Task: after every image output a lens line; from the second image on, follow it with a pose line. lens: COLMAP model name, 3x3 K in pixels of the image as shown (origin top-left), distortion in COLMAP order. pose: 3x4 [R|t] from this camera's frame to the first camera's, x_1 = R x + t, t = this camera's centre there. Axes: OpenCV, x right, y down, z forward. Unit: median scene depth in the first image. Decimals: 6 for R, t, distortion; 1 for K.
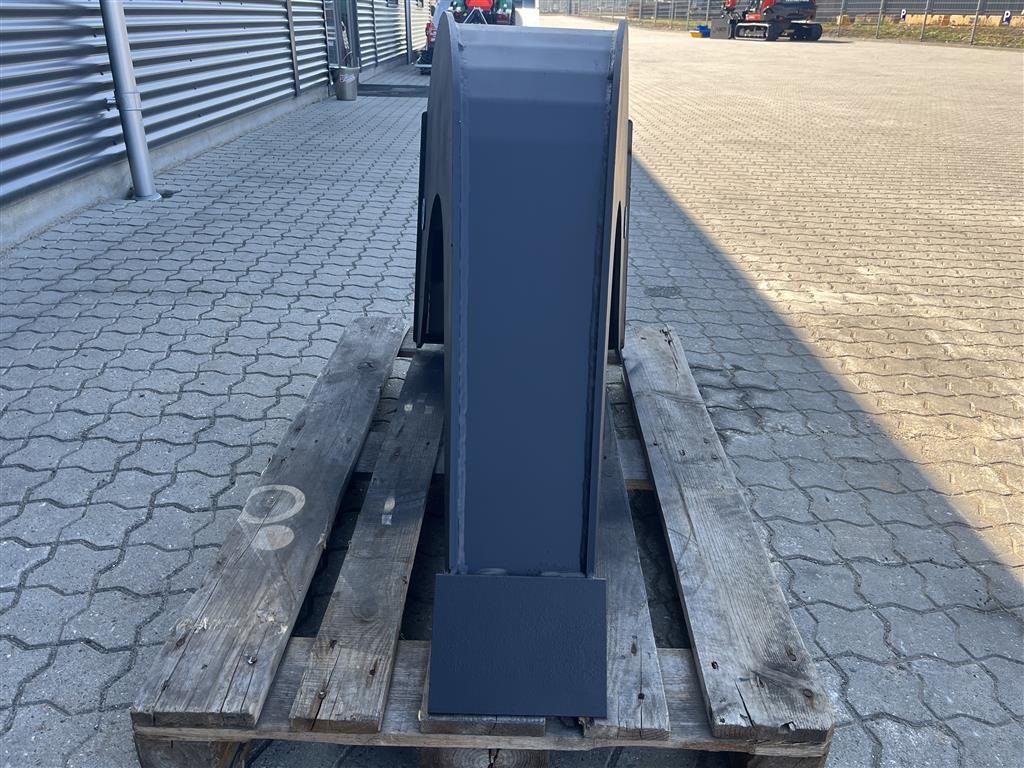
lens RADIAL K [[778.2, 0, 516.6], [0, 778.2, 383.7], [0, 0, 1]] dist [0.060856, -0.095447]
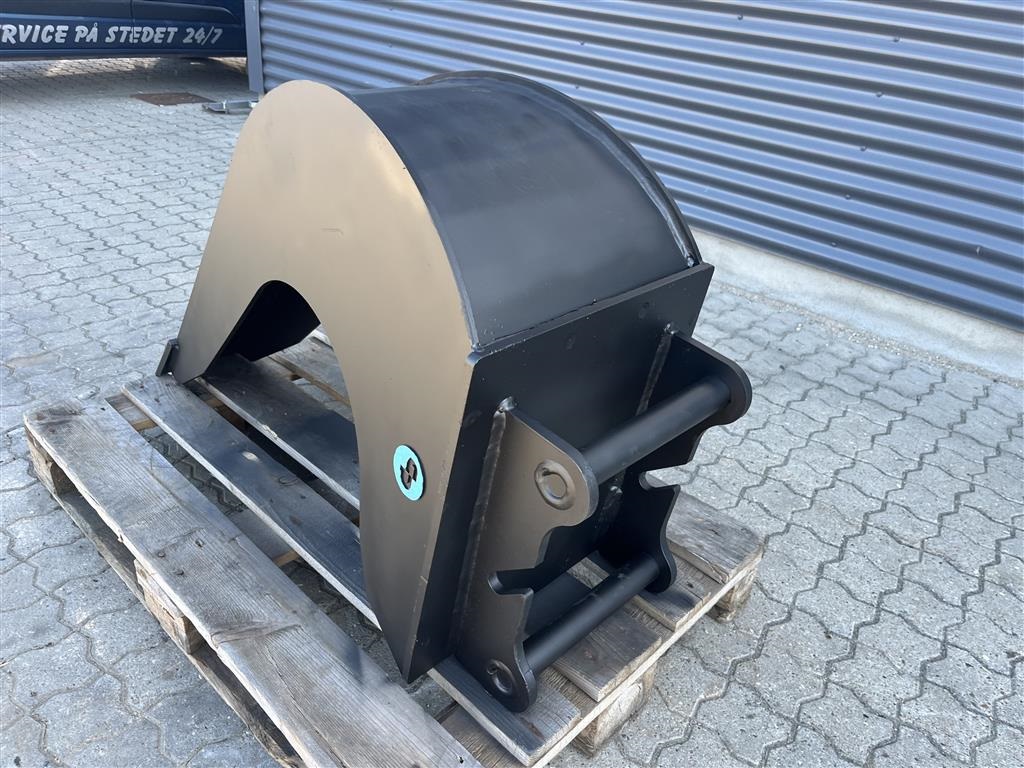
lens RADIAL K [[778.2, 0, 516.6], [0, 778.2, 383.7], [0, 0, 1]] dist [0.060856, -0.095447]
pose [[-0.680361, 0.272234, -0.680440, 0.430550], [-0.403804, 0.635557, 0.658034, -0.616765], [0.611598, 0.722465, -0.322479, 1.135844]]
